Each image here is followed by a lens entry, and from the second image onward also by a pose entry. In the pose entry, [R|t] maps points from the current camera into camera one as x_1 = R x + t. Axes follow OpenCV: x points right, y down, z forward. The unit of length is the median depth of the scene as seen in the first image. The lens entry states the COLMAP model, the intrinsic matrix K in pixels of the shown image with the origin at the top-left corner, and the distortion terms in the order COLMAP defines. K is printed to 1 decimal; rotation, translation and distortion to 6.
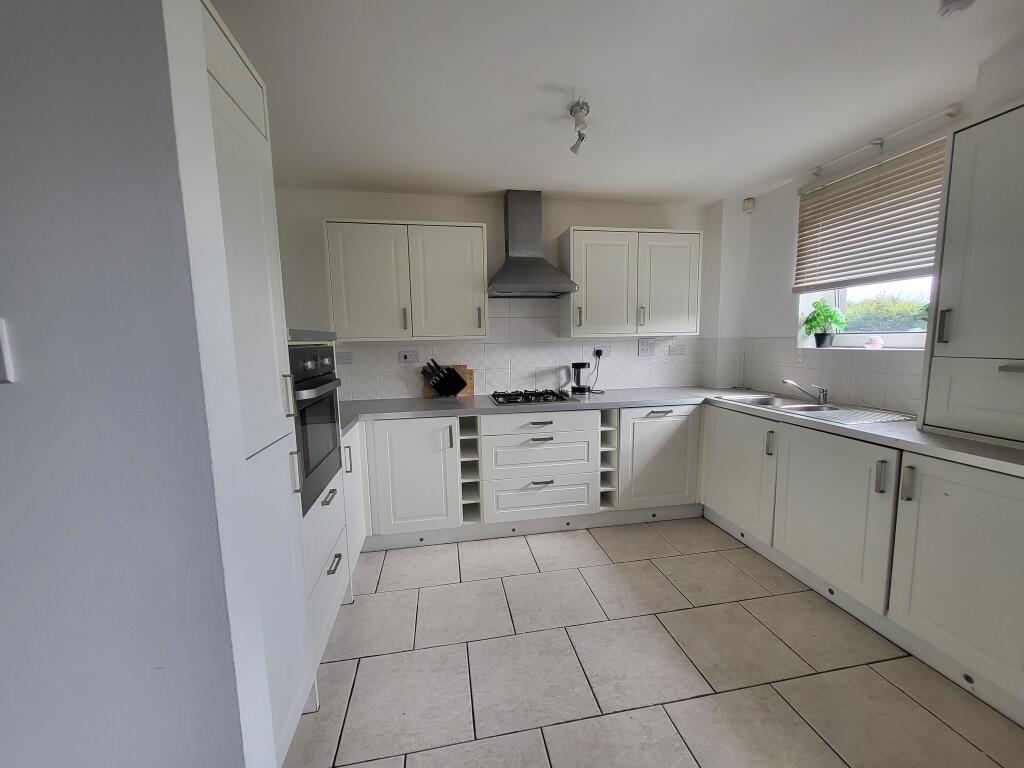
lens RADIAL K [[409.5, 0, 513.5], [0, 409.5, 384.7], [0, 0, 1]] dist [-0.011126, -0.000033]
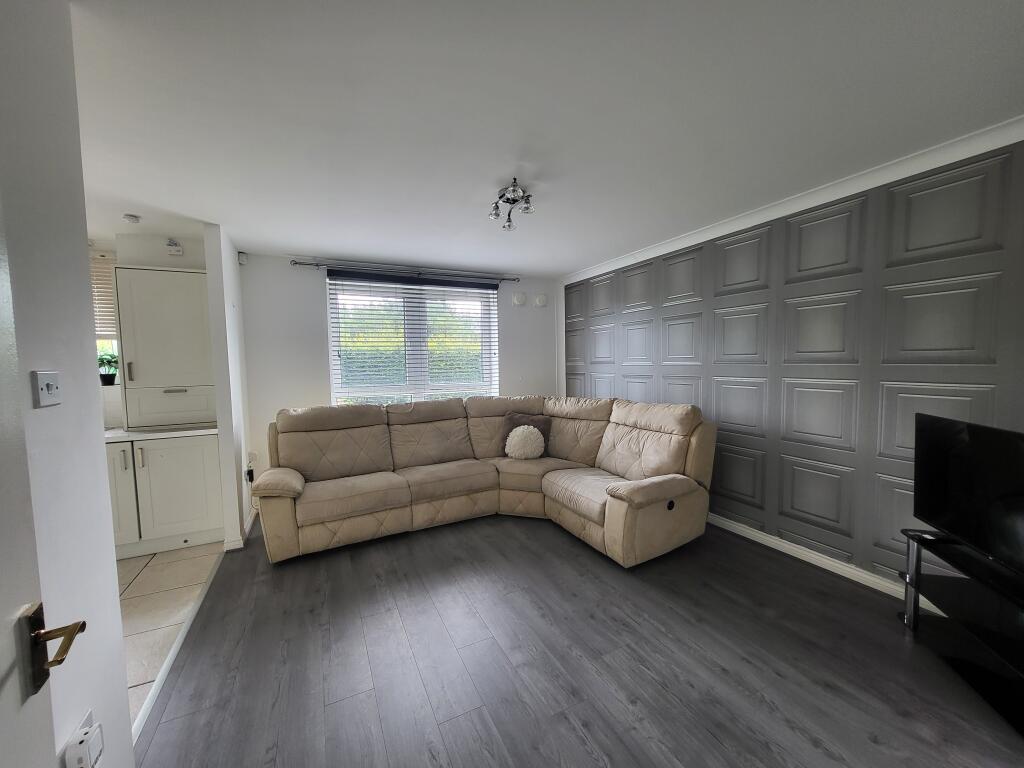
lens RADIAL K [[409.5, 0, 513.1], [0, 409.5, 385.5], [0, 0, 1]] dist [-0.011126, -0.000033]
pose [[-0.274753, -0.035754, 0.960850, -1.192108], [0.132223, 0.988410, 0.074589, 0.008402], [-0.952380, 0.147540, -0.266841, -0.149257]]
